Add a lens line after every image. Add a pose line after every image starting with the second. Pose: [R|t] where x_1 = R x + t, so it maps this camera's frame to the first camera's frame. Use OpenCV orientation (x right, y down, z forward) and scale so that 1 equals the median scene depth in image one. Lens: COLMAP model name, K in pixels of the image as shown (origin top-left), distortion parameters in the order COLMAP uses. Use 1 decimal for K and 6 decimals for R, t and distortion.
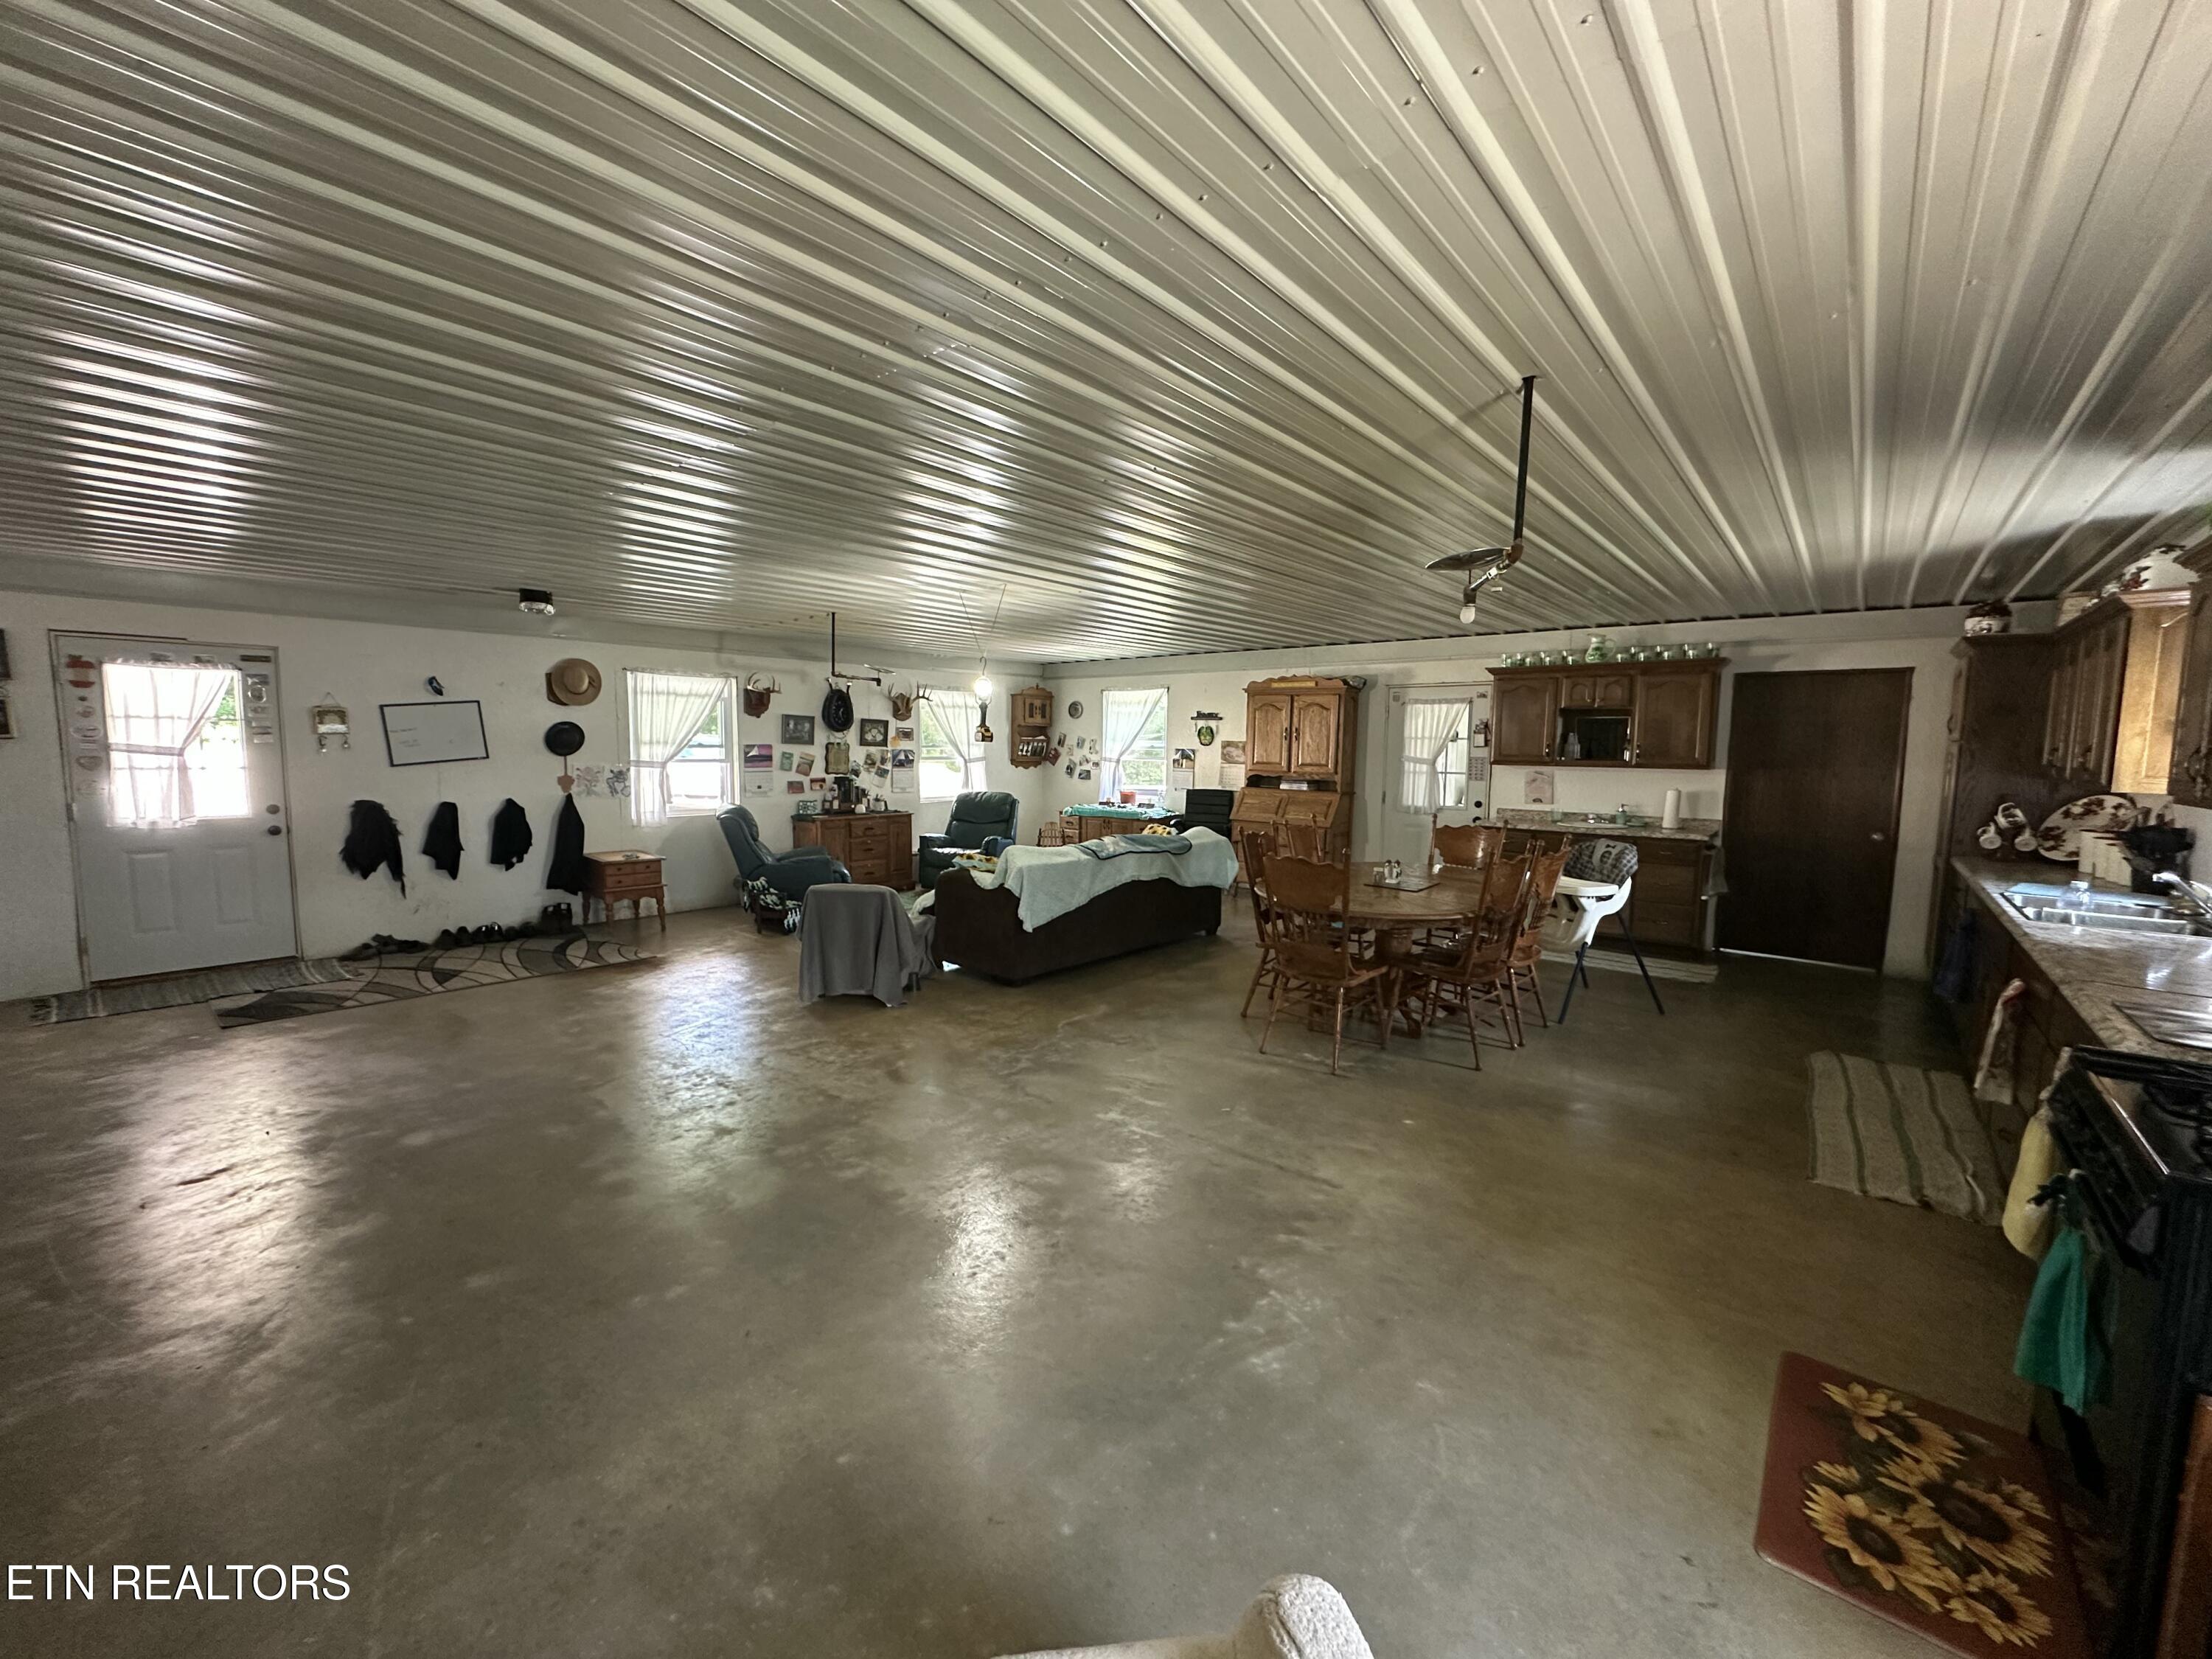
lens RADIAL K [[882.8, 0, 1104.3], [0, 882.8, 827.7], [0, 0, 1]] dist [-0.003404, 0.000989]
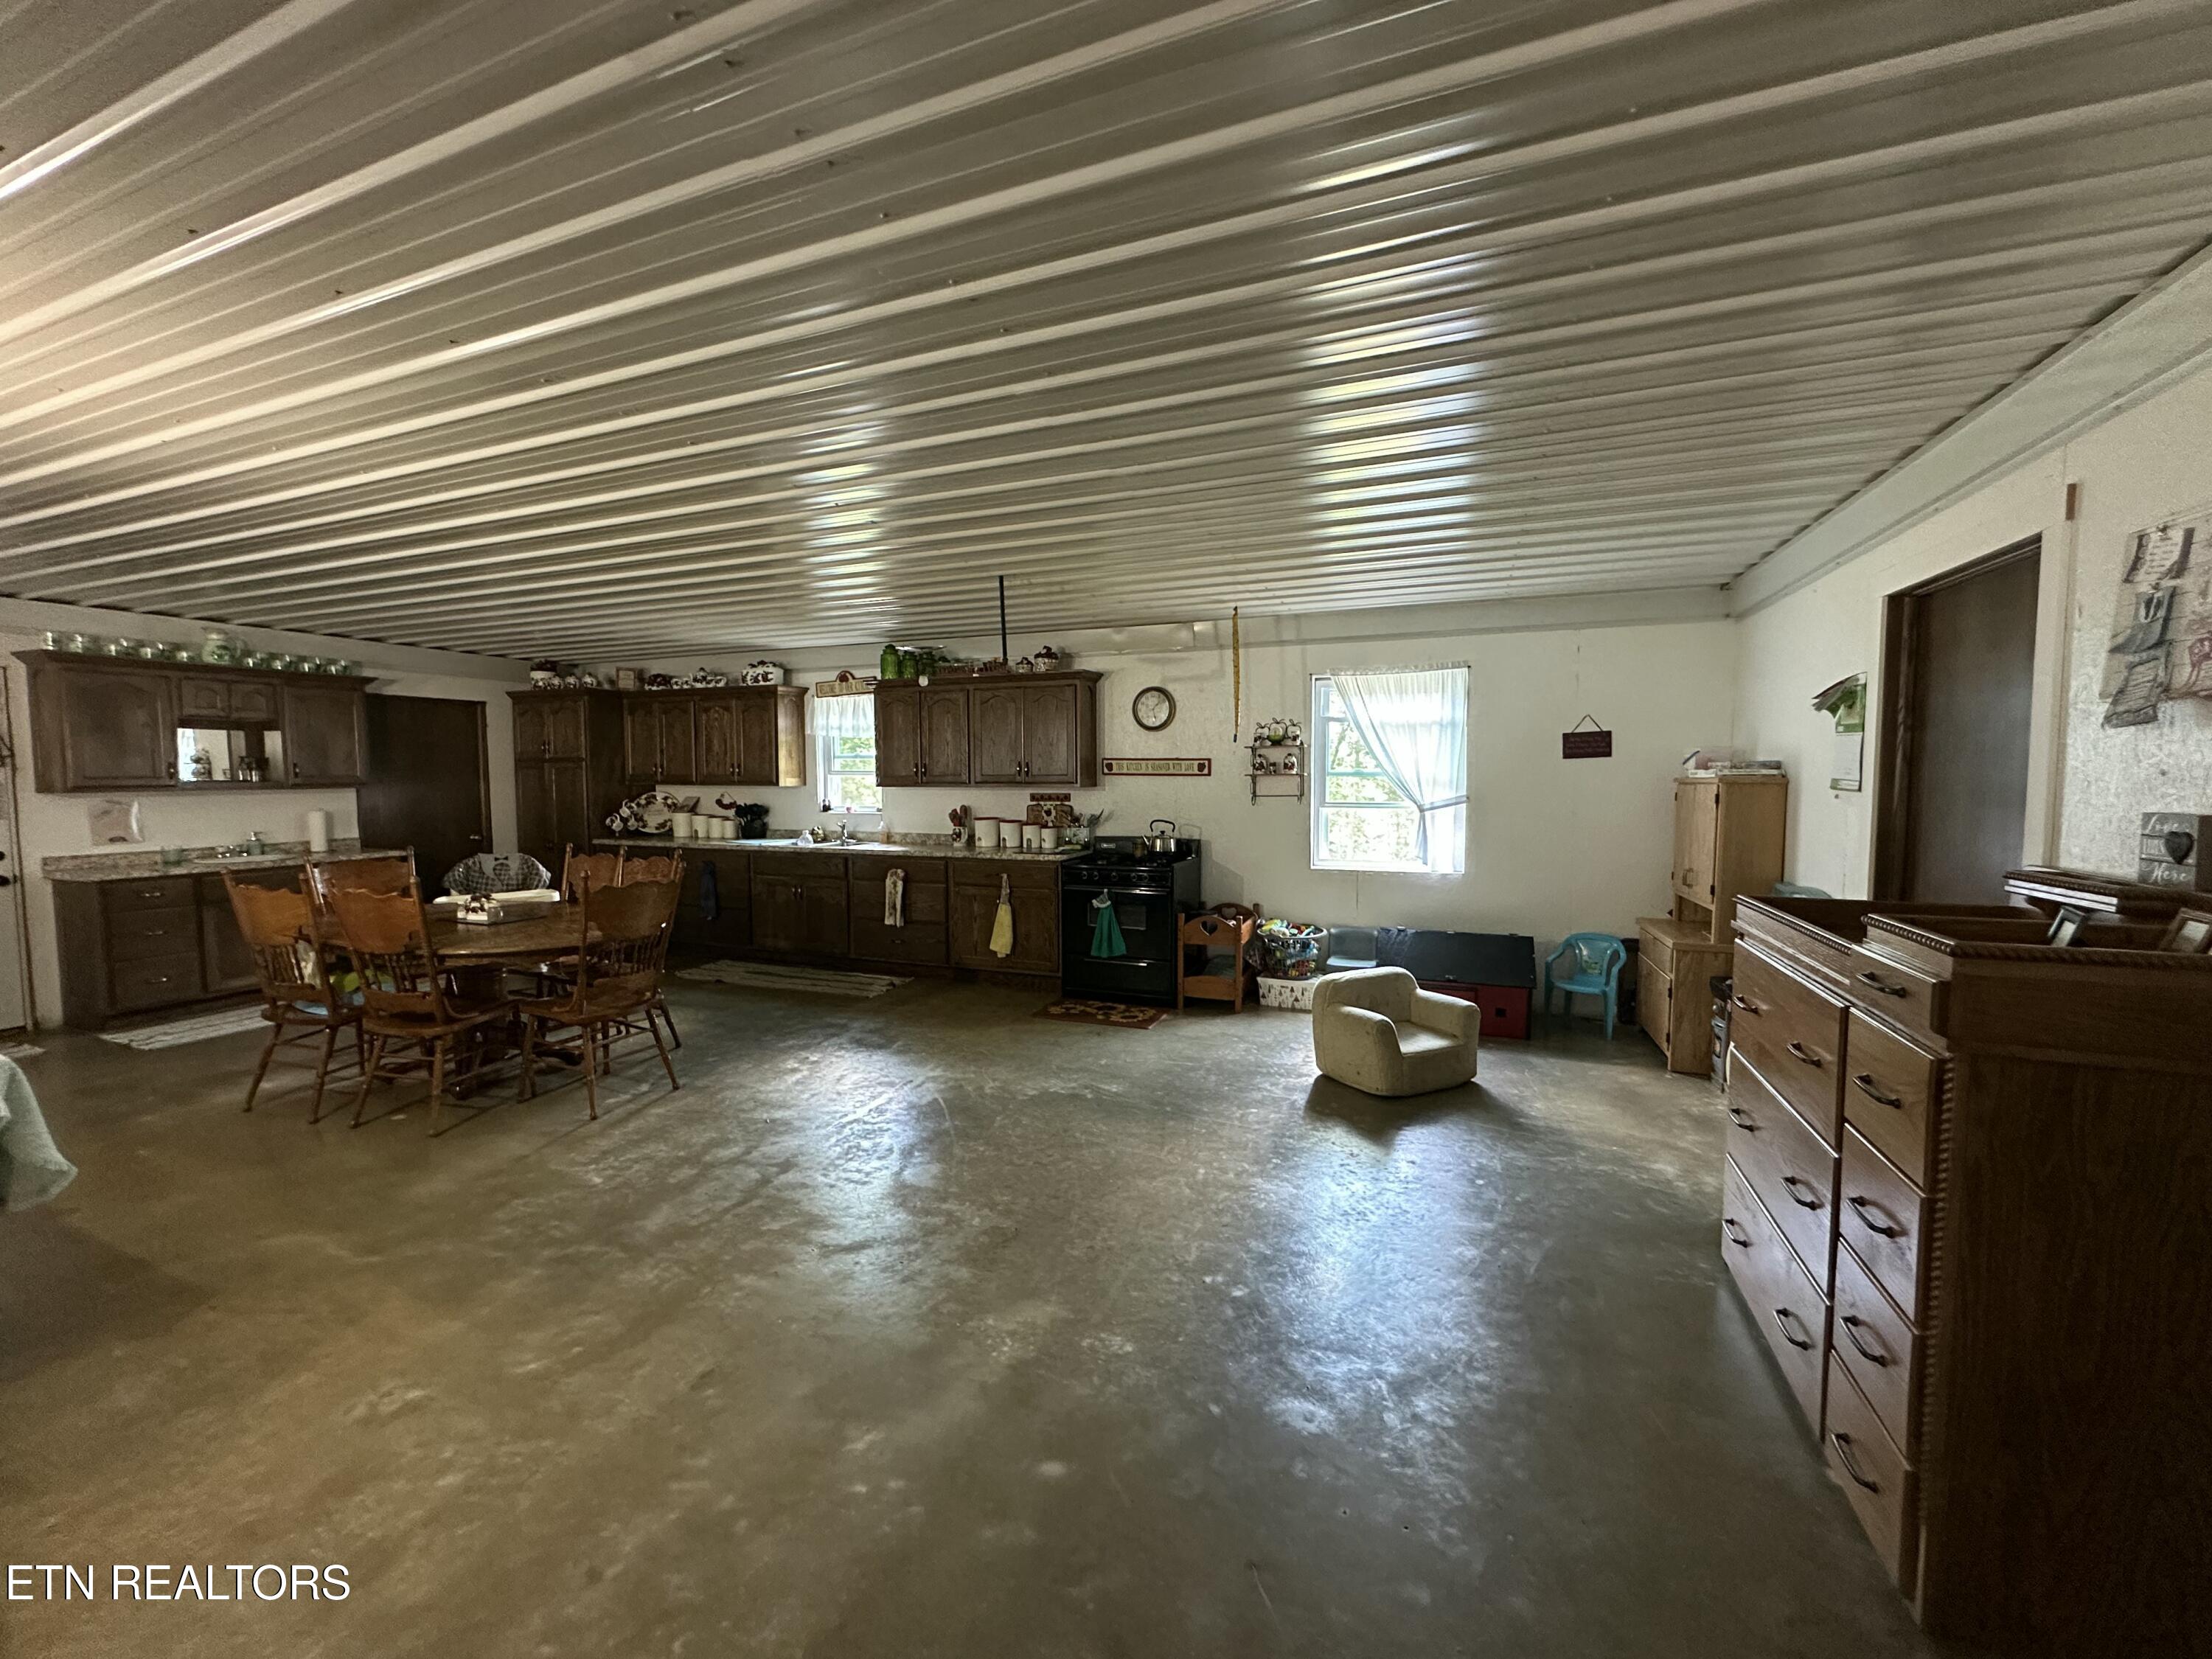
lens RADIAL K [[882.8, 0, 1104.3], [0, 882.8, 827.7], [0, 0, 1]] dist [-0.003404, 0.000989]
pose [[-0.317238, -0.070209, 0.945743, -0.669275], [0.091427, 0.990346, 0.104188, -0.061117], [-0.943928, 0.119519, -0.307757, 0.660685]]
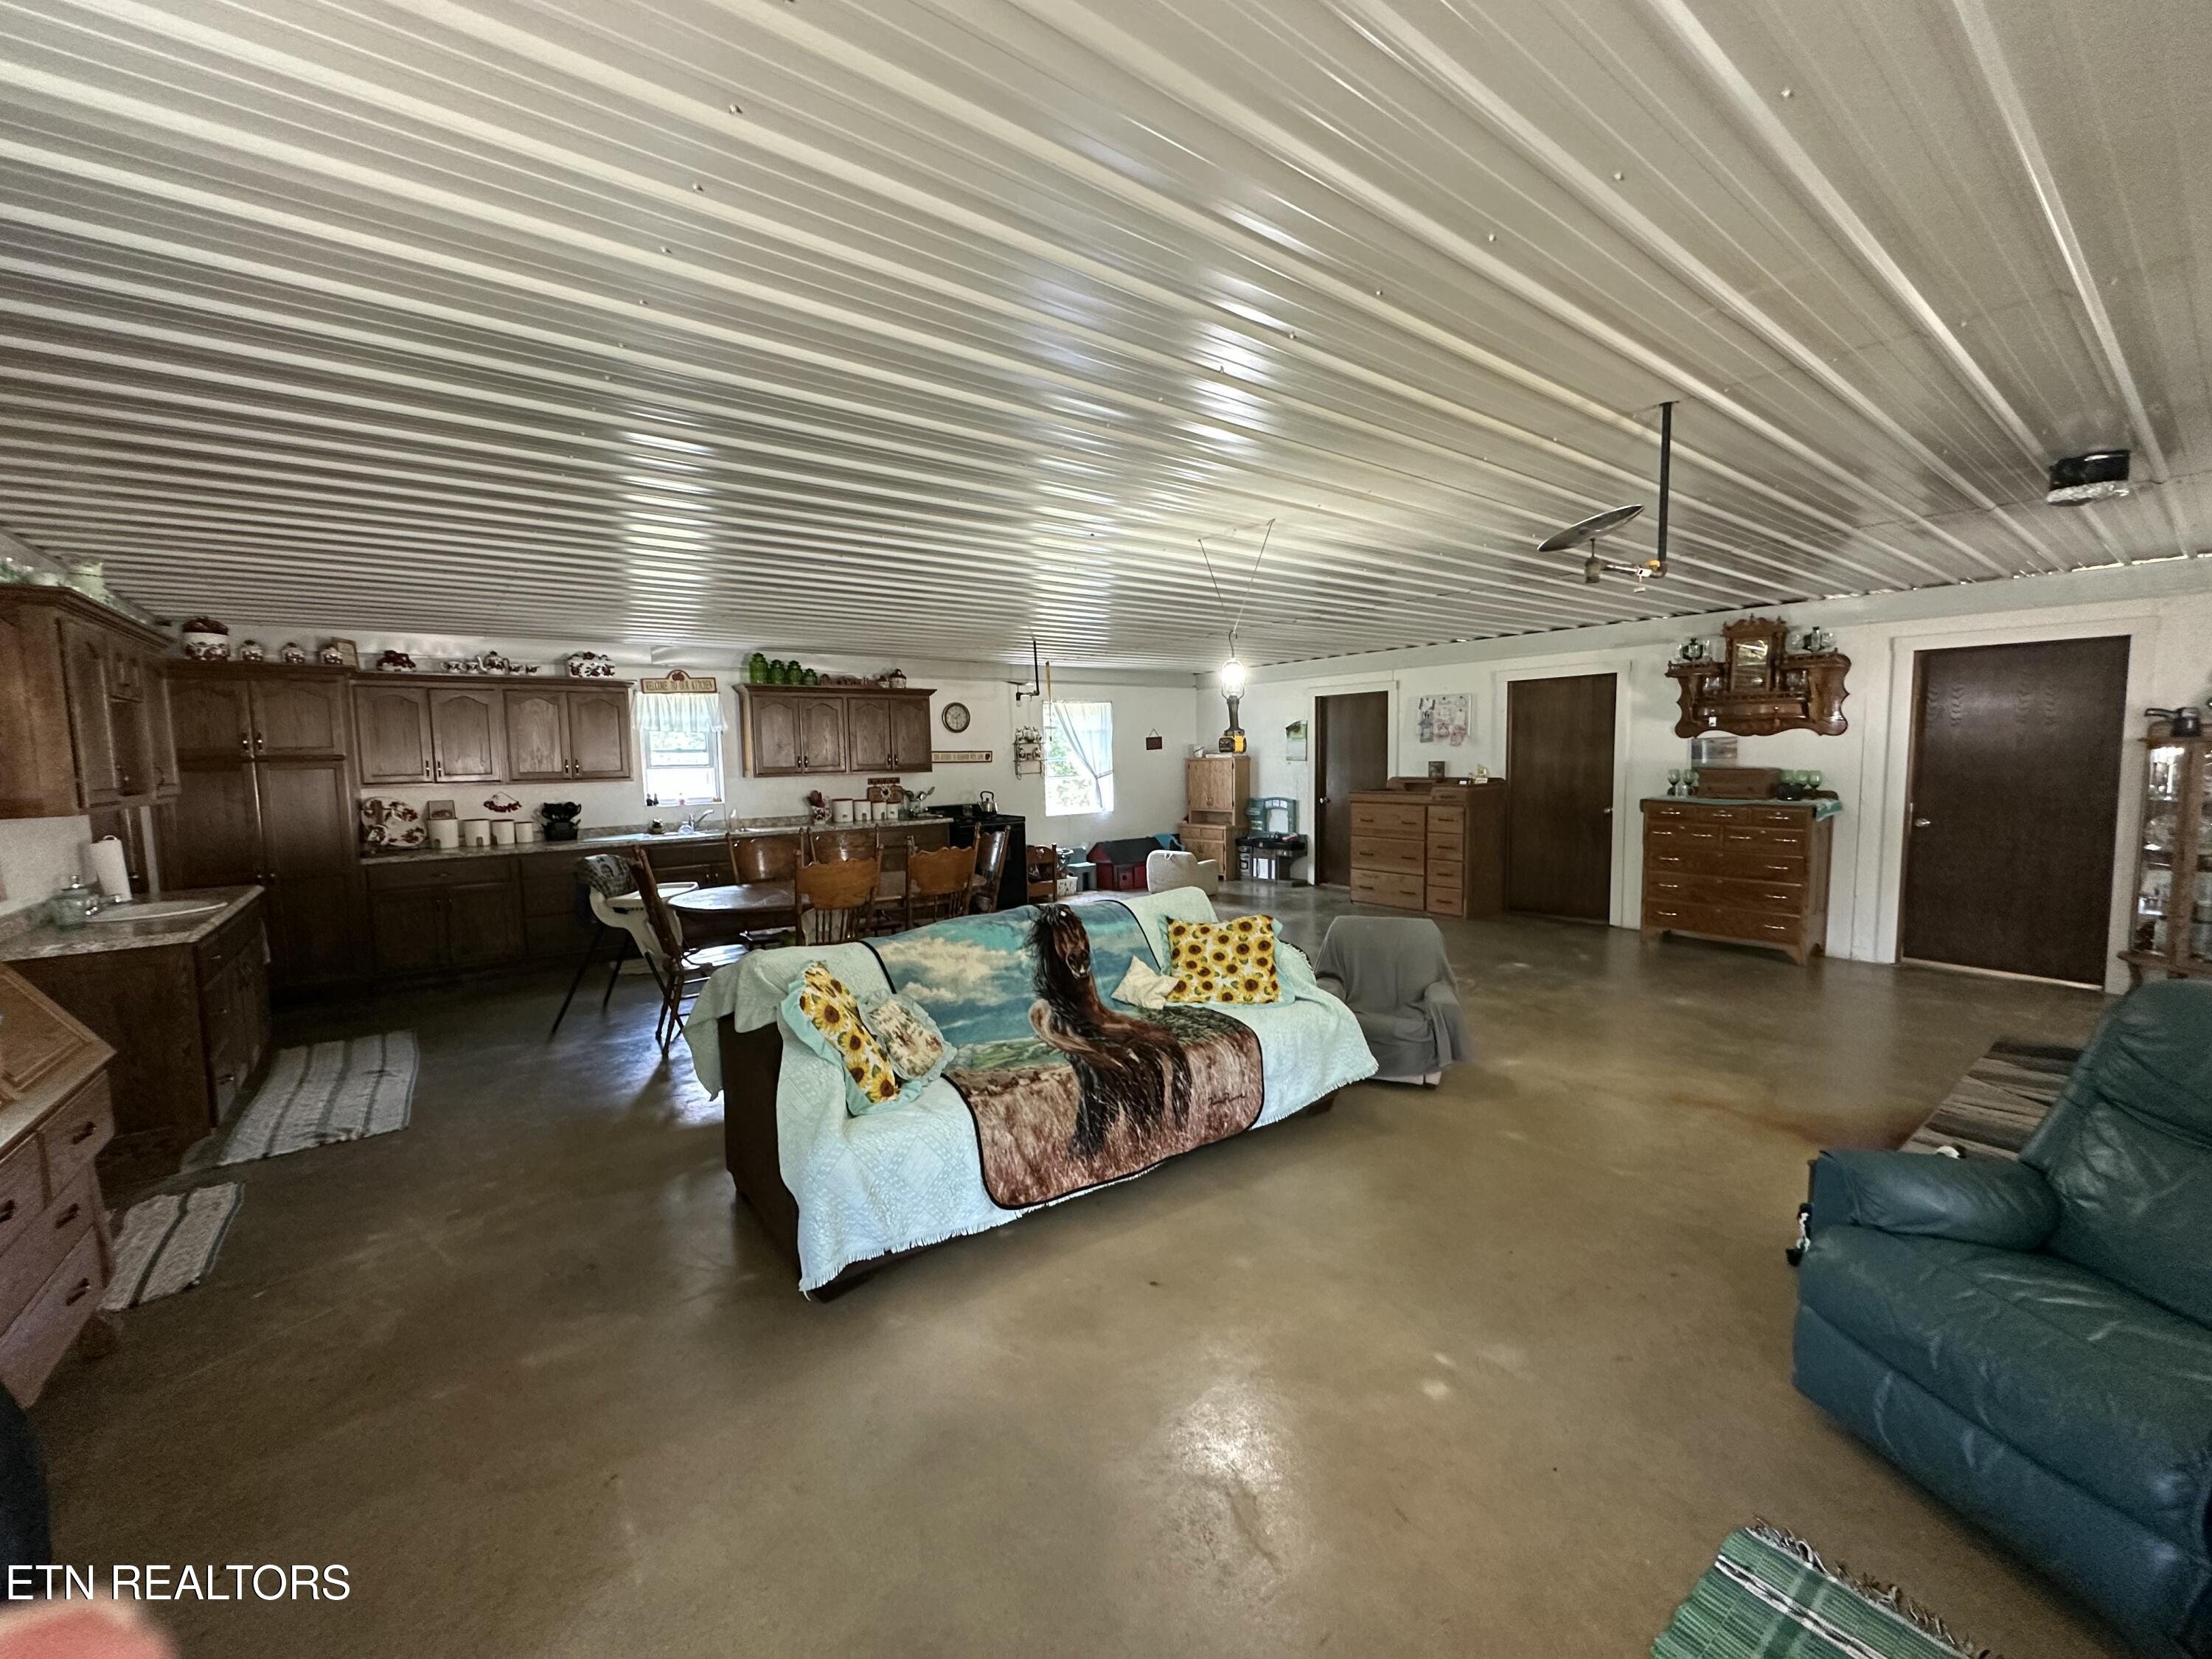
lens RADIAL K [[882.8, 0, 1104.3], [0, 882.8, 827.7], [0, 0, 1]] dist [-0.003404, 0.000989]
pose [[-0.978100, -0.010520, 0.207868, -0.202403], [0.028110, 0.982895, 0.182009, -0.187850], [-0.206227, 0.183867, -0.961074, 1.901187]]
